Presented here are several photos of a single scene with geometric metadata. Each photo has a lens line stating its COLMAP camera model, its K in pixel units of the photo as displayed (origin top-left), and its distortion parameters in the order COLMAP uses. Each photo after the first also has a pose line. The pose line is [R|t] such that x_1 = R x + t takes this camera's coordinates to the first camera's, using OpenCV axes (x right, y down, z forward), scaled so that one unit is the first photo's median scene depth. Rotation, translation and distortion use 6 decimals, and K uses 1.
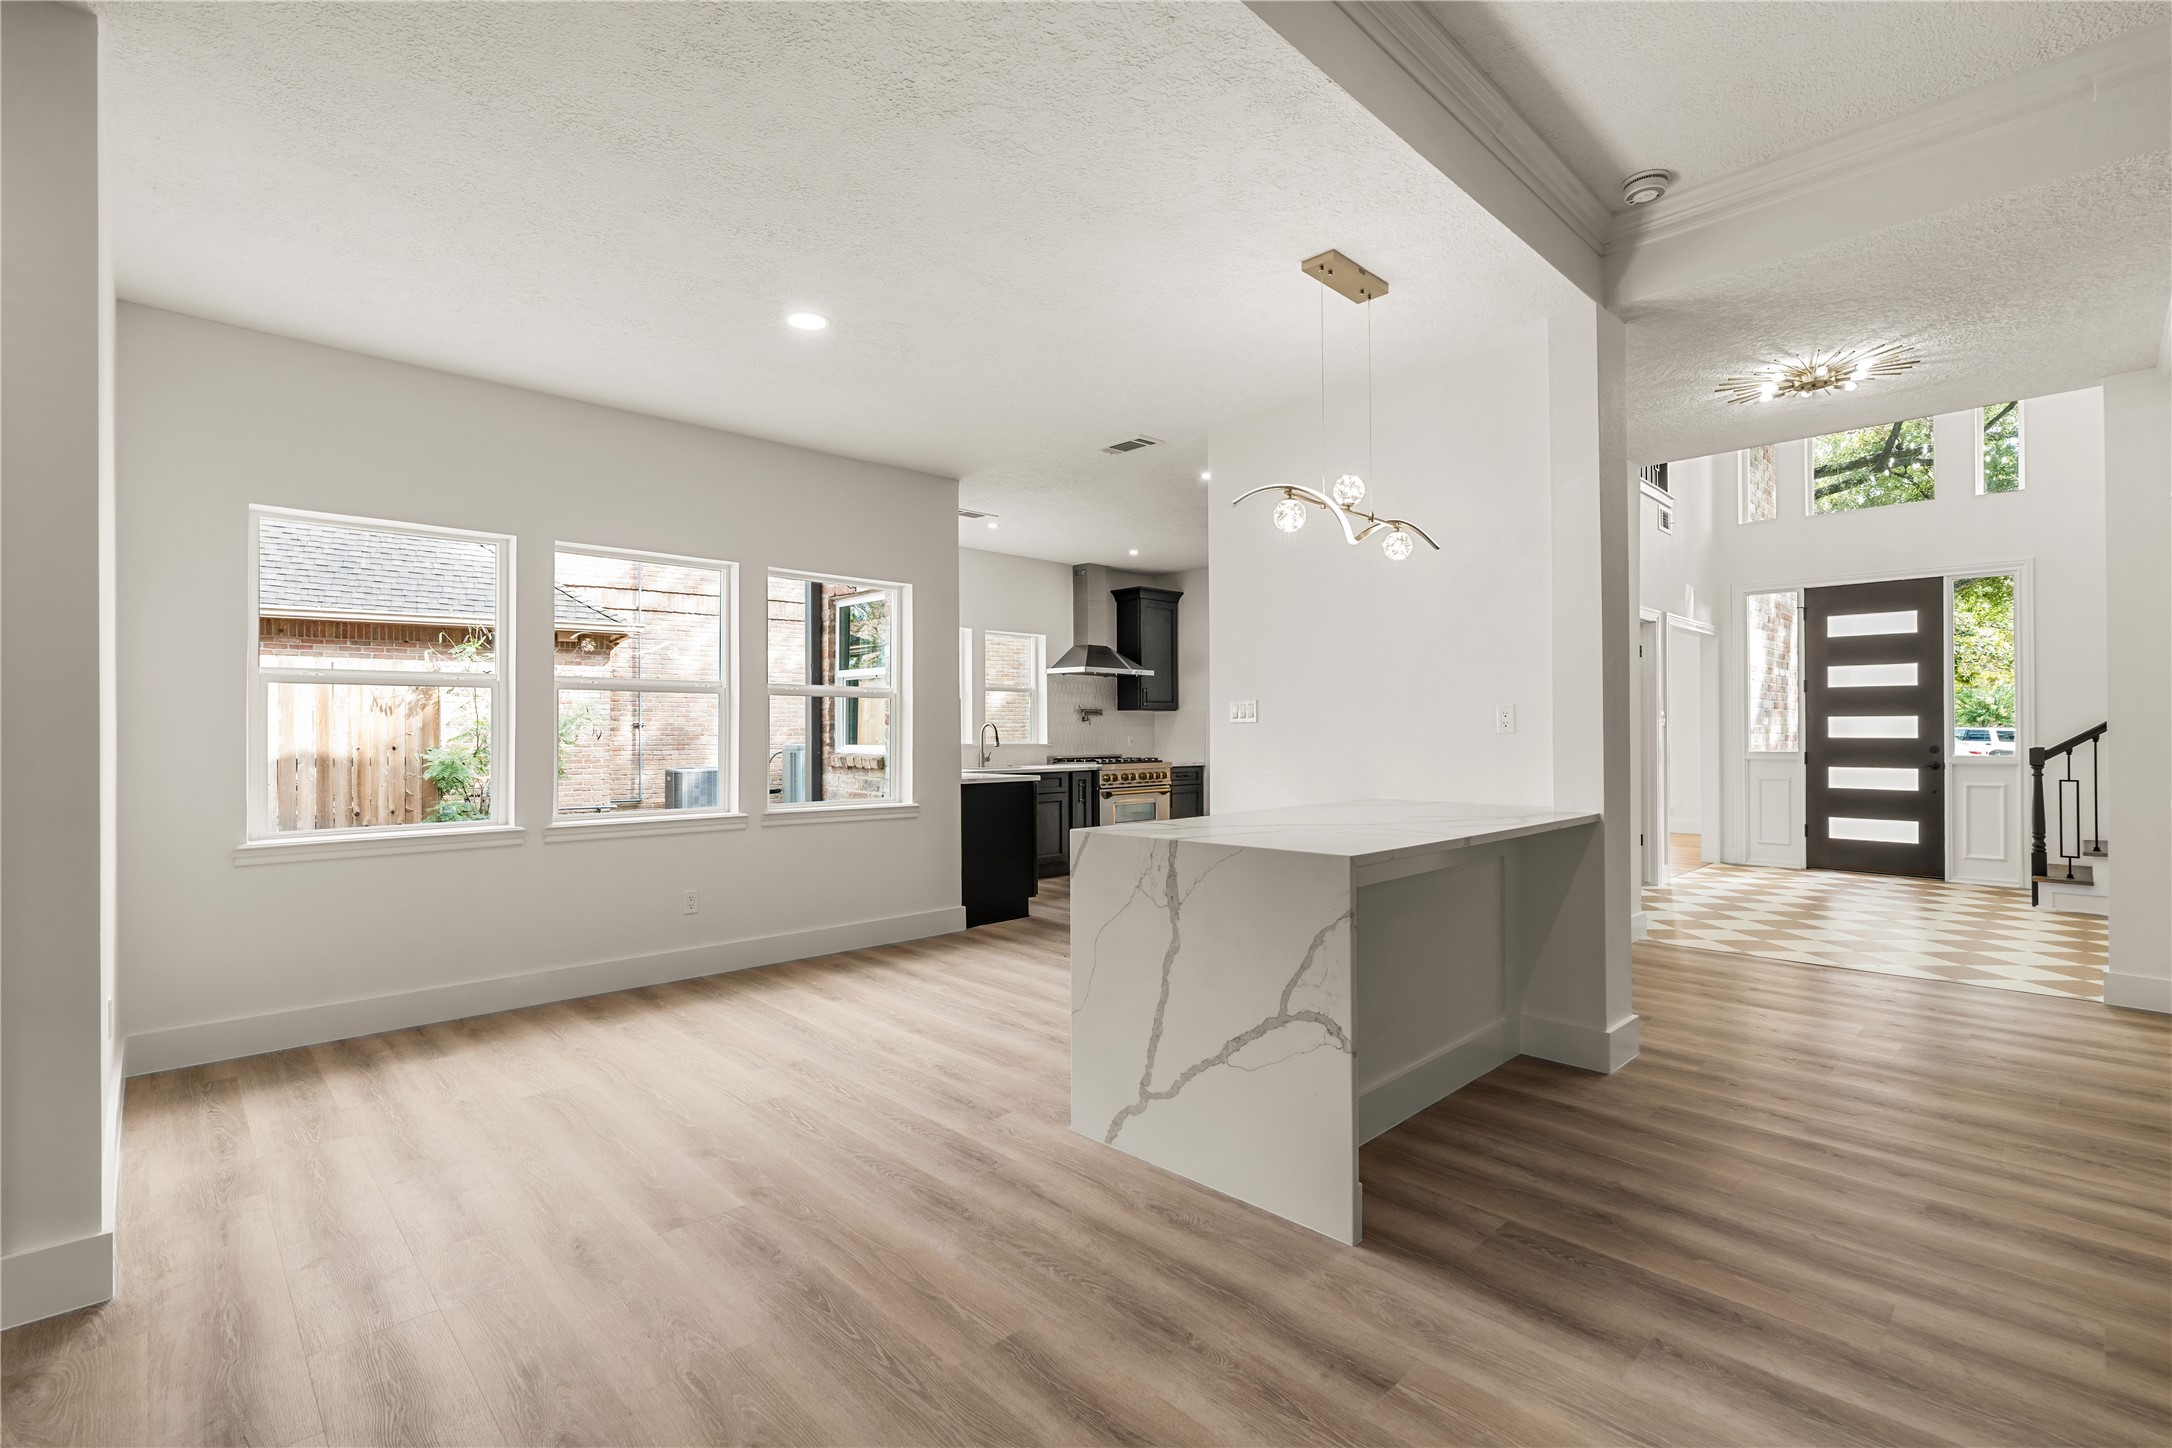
lens RADIAL K [[977.2, 0, 1089.0], [0, 977.2, 723.7], [0, 0, 1]] dist [-0.000381, 0.000084]
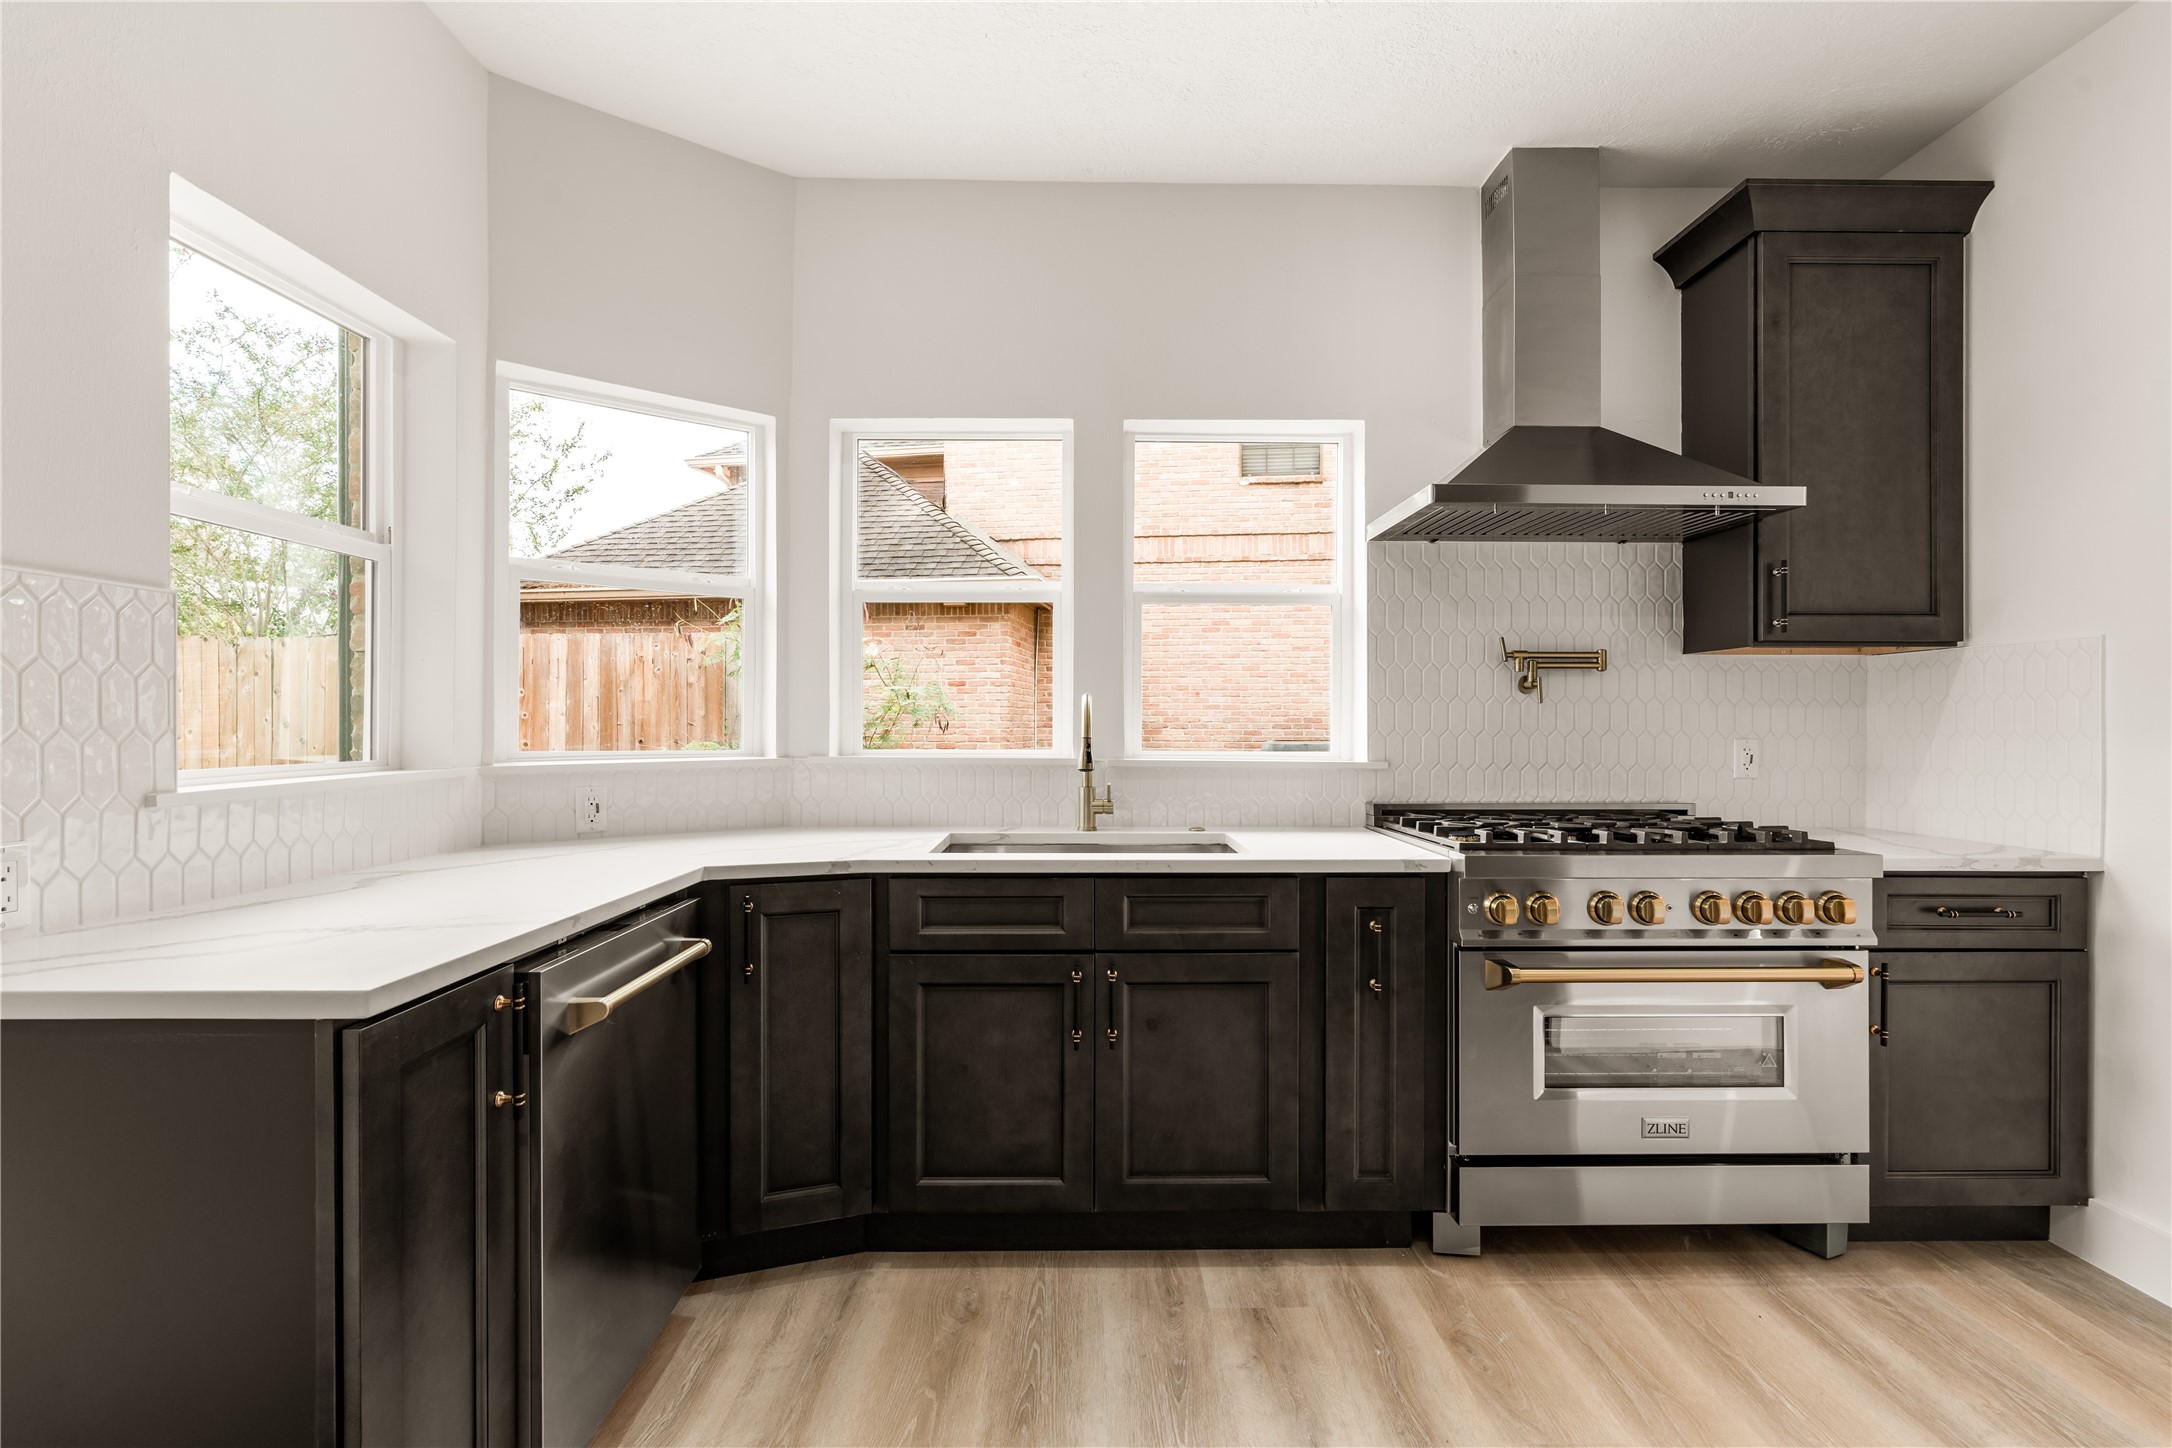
lens RADIAL K [[977.2, 0, 1076.0], [0, 977.2, 719.7], [0, 0, 1]] dist [-0.000381, 0.000084]
pose [[0.708341, -0.008452, -0.705820, 0.111296], [0.005333, 0.999964, -0.006622, 0.007841], [0.705851, 0.000926, 0.708360, 0.684244]]
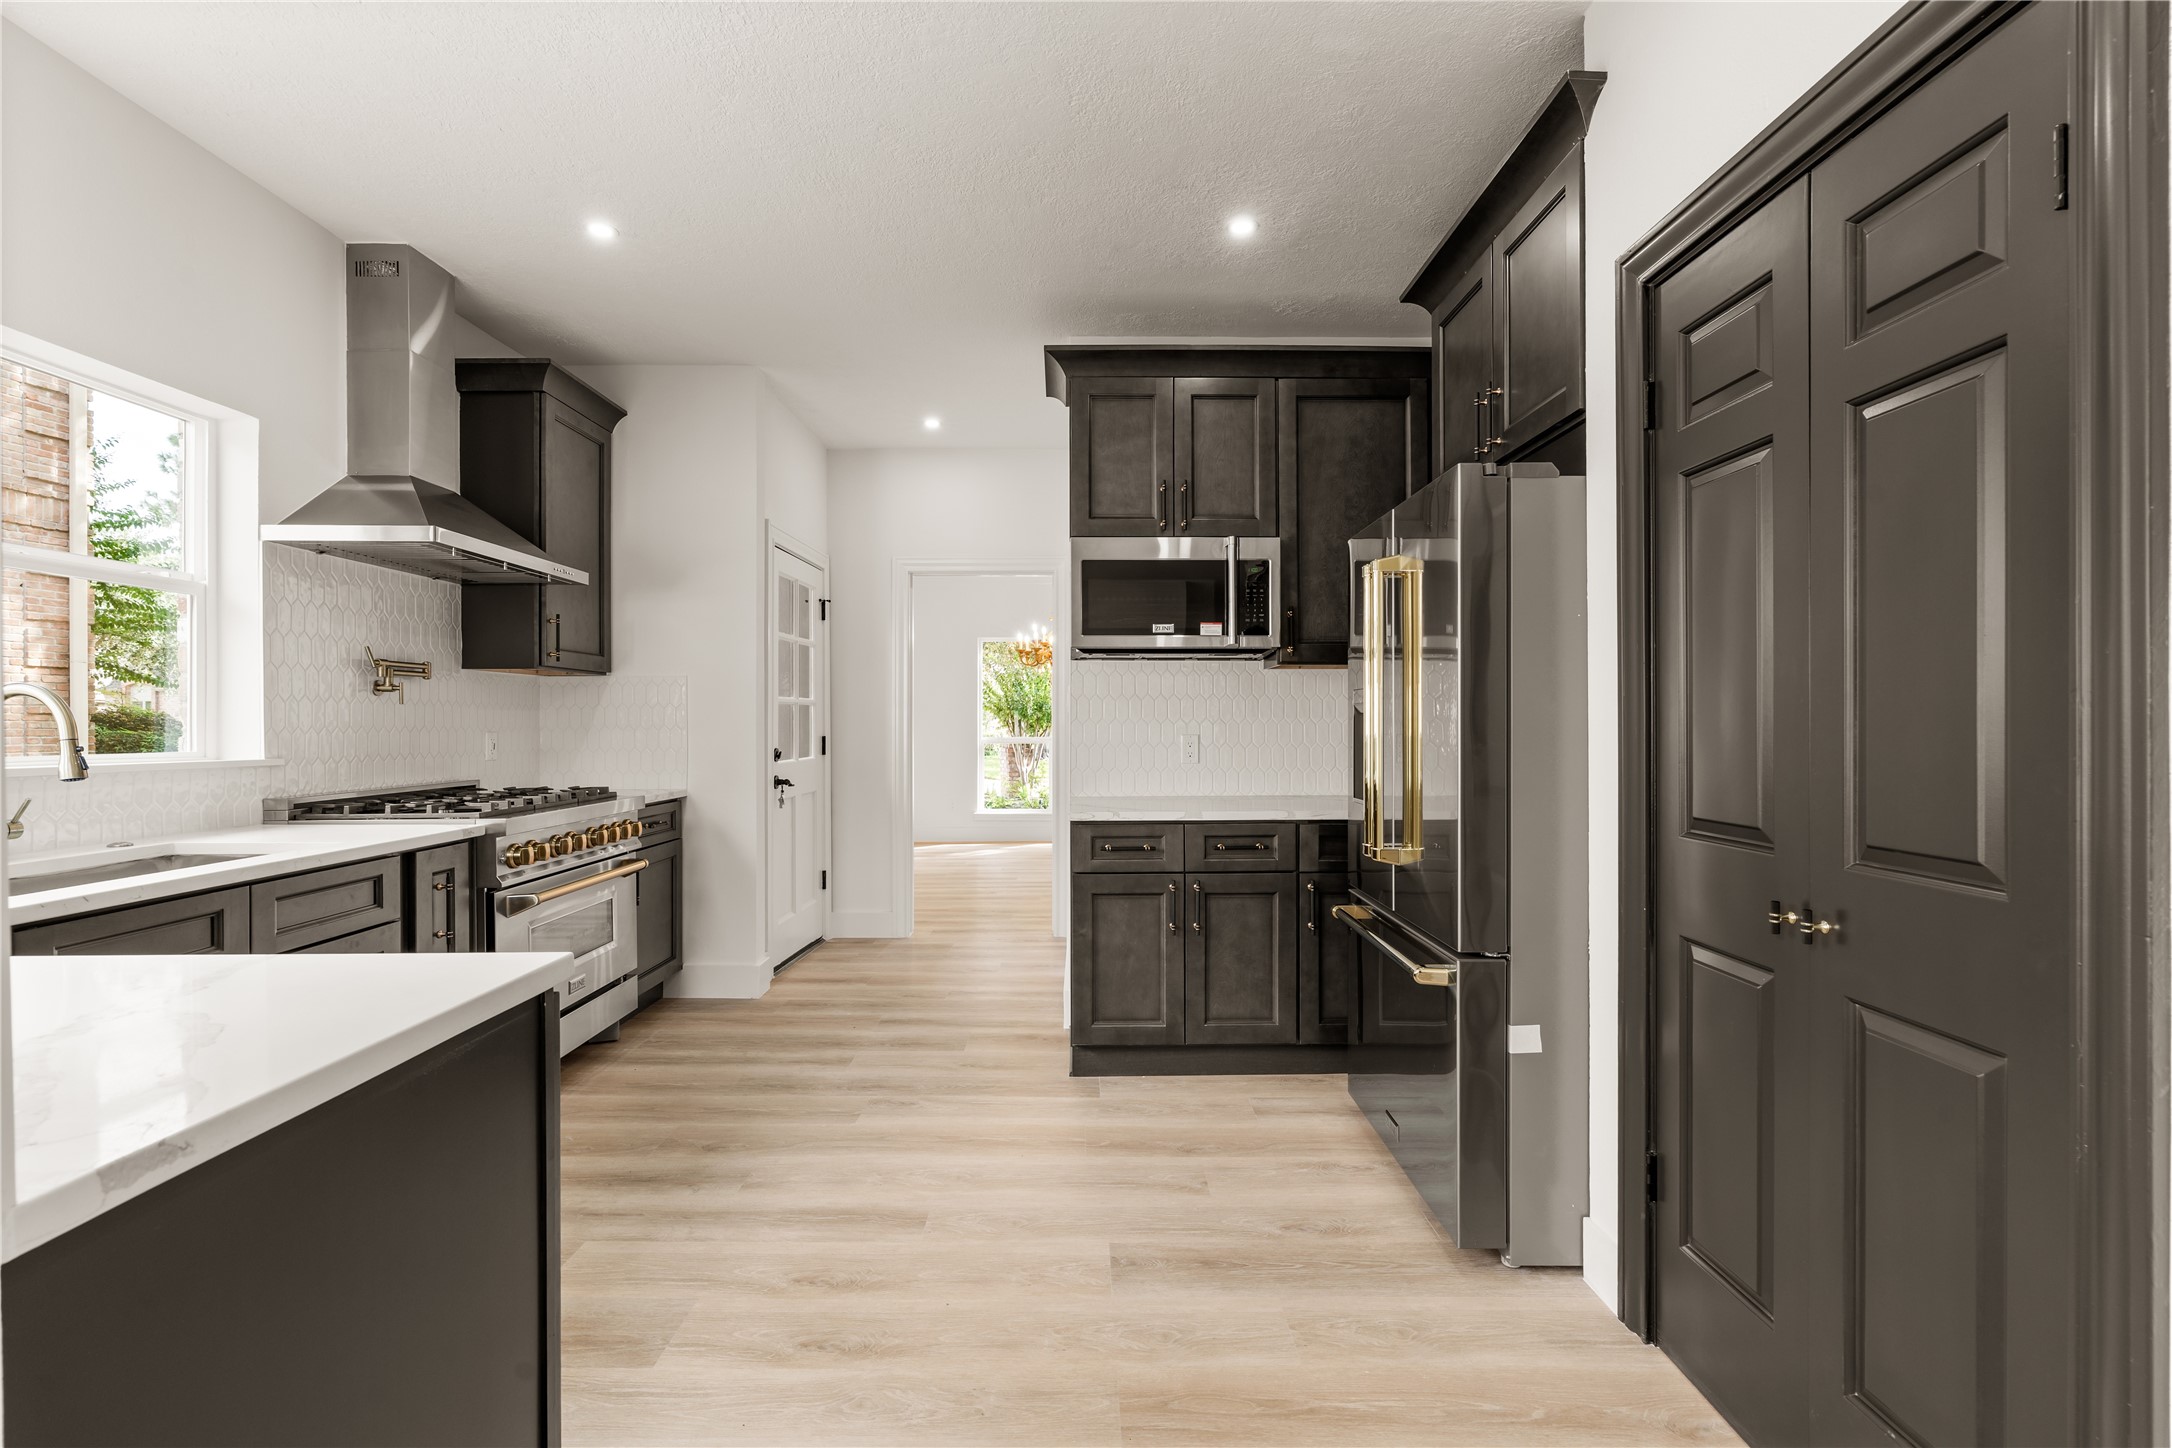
lens RADIAL K [[977.2, 0, 1087.1], [0, 977.2, 719.2], [0, 0, 1]] dist [-0.000381, 0.000084]
pose [[0.712115, -0.003990, 0.702052, -0.071968], [0.003671, 0.999991, 0.001960, 0.007373], [-0.702053, 0.001181, 0.712123, 0.562780]]
